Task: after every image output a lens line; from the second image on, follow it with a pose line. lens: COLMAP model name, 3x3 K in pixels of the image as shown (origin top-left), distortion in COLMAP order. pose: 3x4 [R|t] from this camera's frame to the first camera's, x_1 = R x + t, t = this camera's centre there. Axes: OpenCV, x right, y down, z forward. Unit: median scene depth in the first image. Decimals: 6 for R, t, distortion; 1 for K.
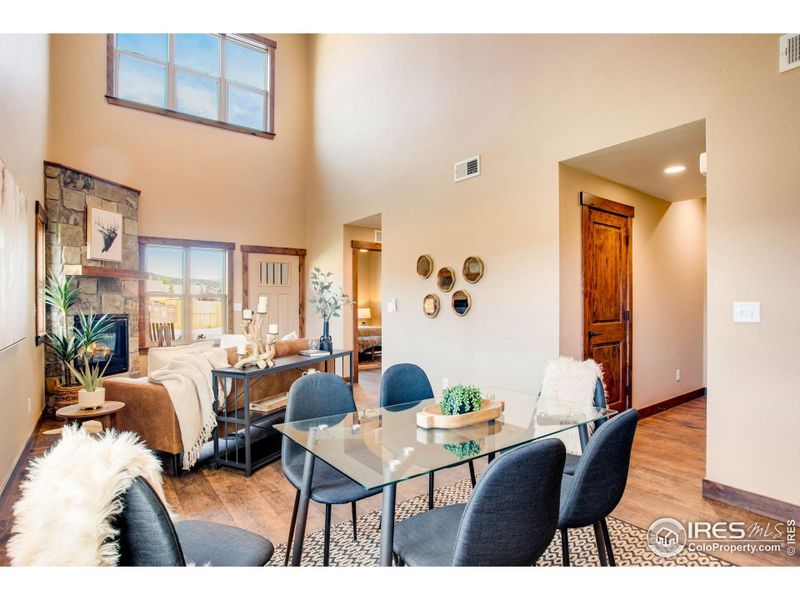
lens RADIAL K [[421.0, 0, 385.9], [0, 421.0, 306.5], [0, 0, 1]] dist [-0.032126, 0.012428]
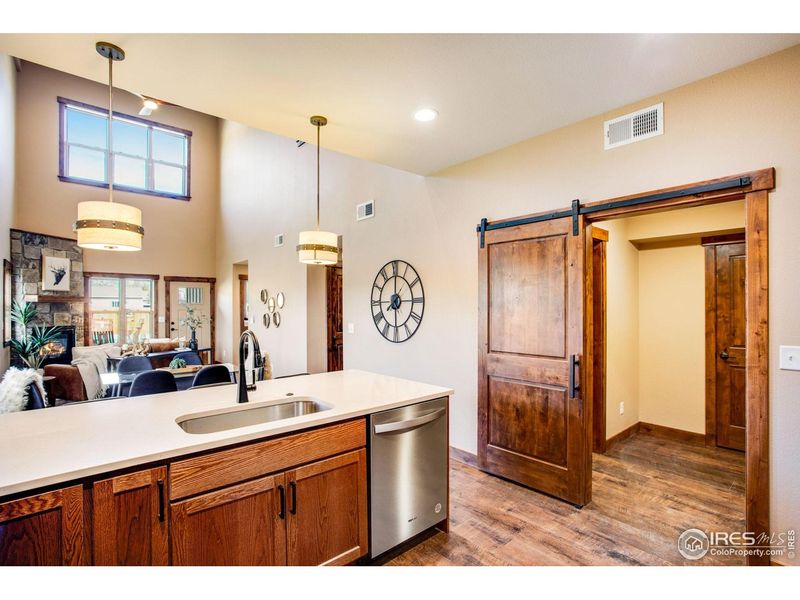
lens RADIAL K [[392.5, 0, 403.3], [0, 392.5, 306.9], [0, 0, 1]] dist [-0.017894, 0.011790]
pose [[0.995656, -0.001019, 0.093101, 0.413577], [0.001724, 0.999970, -0.007487, -0.036002], [-0.093090, 0.007615, 0.995629, -0.485028]]
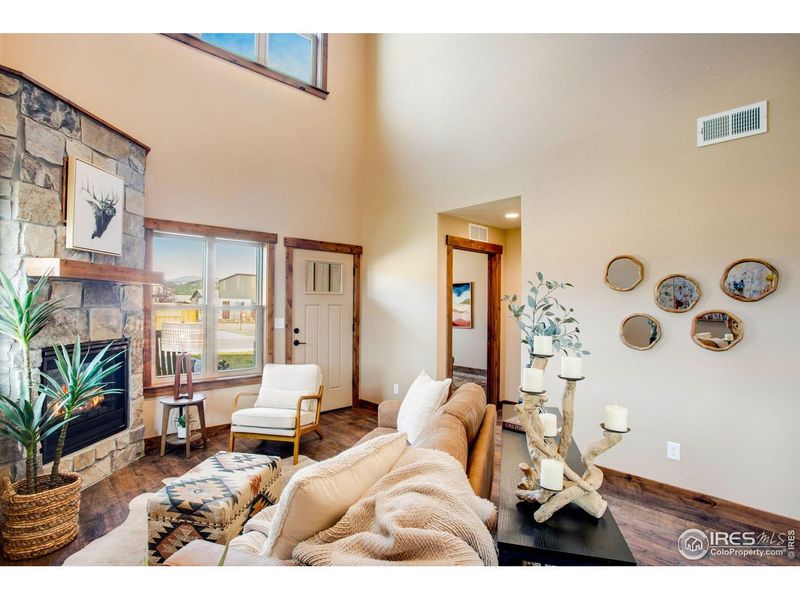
lens RADIAL K [[398.1, 0, 388.8], [0, 398.1, 304.6], [0, 0, 1]] dist [-0.043606, 0.014052]
pose [[0.992179, 0.009515, 0.124461, -0.303802], [-0.008408, 0.999920, -0.009415, -0.030951], [-0.124540, 0.008295, 0.992180, 0.363842]]
